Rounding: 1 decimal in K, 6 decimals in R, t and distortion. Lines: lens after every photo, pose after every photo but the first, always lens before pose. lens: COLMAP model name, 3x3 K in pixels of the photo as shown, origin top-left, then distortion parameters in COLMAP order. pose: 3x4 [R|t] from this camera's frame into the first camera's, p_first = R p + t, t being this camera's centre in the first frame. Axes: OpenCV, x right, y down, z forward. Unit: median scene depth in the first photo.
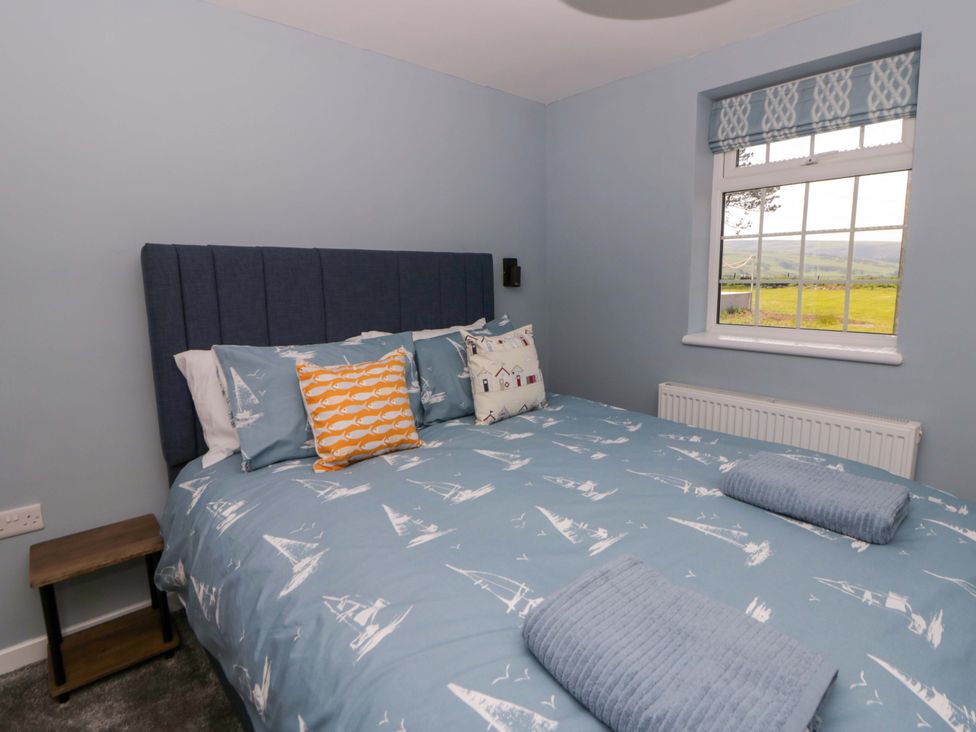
lens RADIAL K [[509.0, 0, 508.0], [0, 509.0, 375.6], [0, 0, 1]] dist [-0.006375, -0.011172]
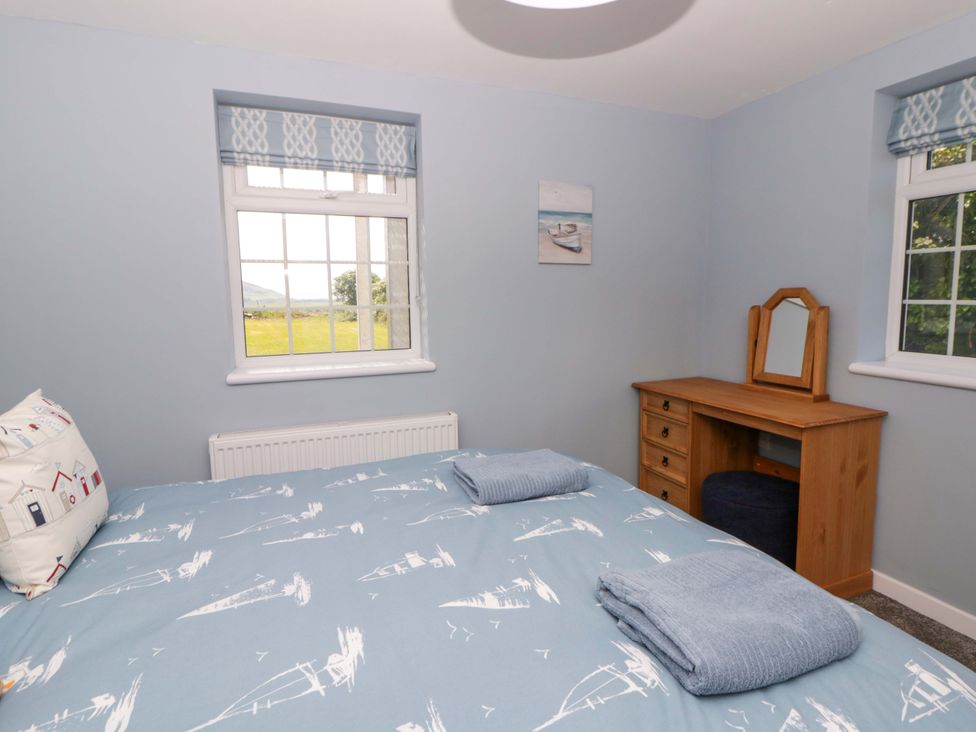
lens RADIAL K [[509.0, 0, 503.8], [0, 509.0, 369.3], [0, 0, 1]] dist [-0.006375, -0.011172]
pose [[0.333464, -0.122296, 0.934797, -0.359835], [0.187413, 0.980360, 0.061402, -0.070136], [-0.923947, 0.154718, 0.349834, 0.384027]]
